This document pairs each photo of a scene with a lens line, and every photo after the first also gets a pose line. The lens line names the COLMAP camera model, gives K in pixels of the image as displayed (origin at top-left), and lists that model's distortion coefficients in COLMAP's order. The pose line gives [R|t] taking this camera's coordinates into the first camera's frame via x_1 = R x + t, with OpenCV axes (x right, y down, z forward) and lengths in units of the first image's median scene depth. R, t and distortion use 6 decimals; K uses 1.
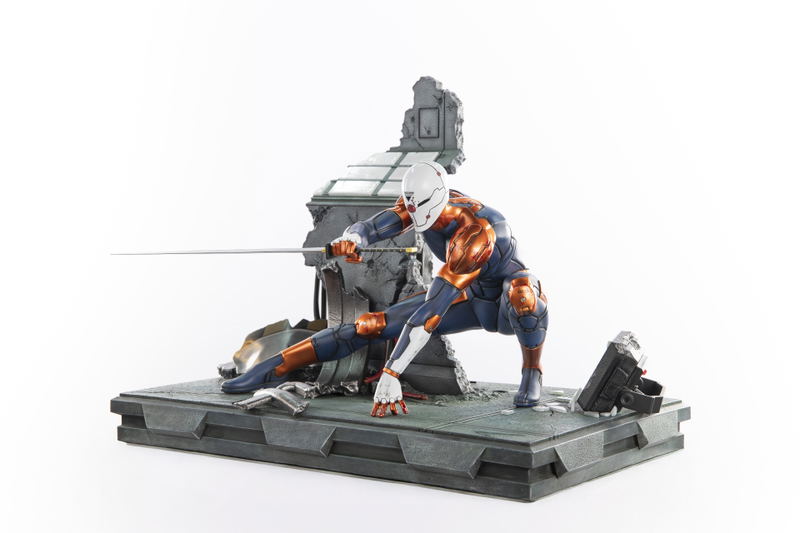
lens RADIAL K [[1335.0, 0, 400.0], [0, 1335.0, 266.5], [0, 0, 1]] dist [0.055551, 0.003548]
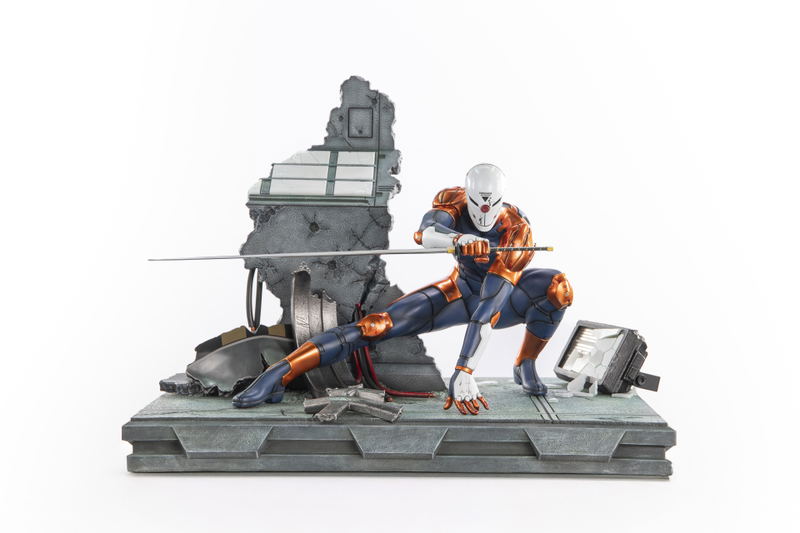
lens RADIAL K [[1335.0, 0, 400.0], [0, 1335.0, 266.5], [0, 0, 1]] dist [0.055551, 0.003548]
pose [[0.827740, -0.022935, 0.560644, -0.534673], [0.022891, 0.999713, 0.007099, -0.006753], [-0.560645, 0.006957, 0.828027, 0.164205]]
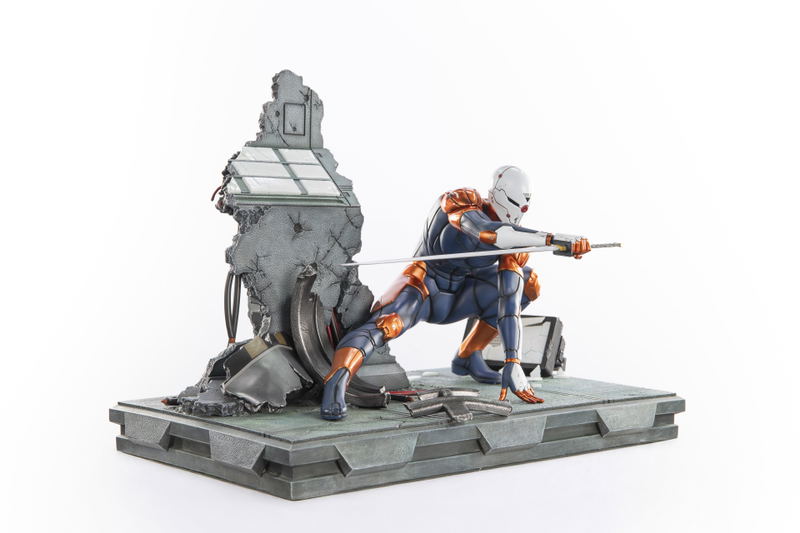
lens RADIAL K [[1335.0, 0, 400.0], [0, 1335.0, 266.5], [0, 0, 1]] dist [0.055551, 0.003548]
pose [[0.273757, -0.041759, 0.960892, -0.918149], [0.040131, 0.998683, 0.031968, -0.030514], [-0.960961, 0.029810, 0.275072, 0.690382]]
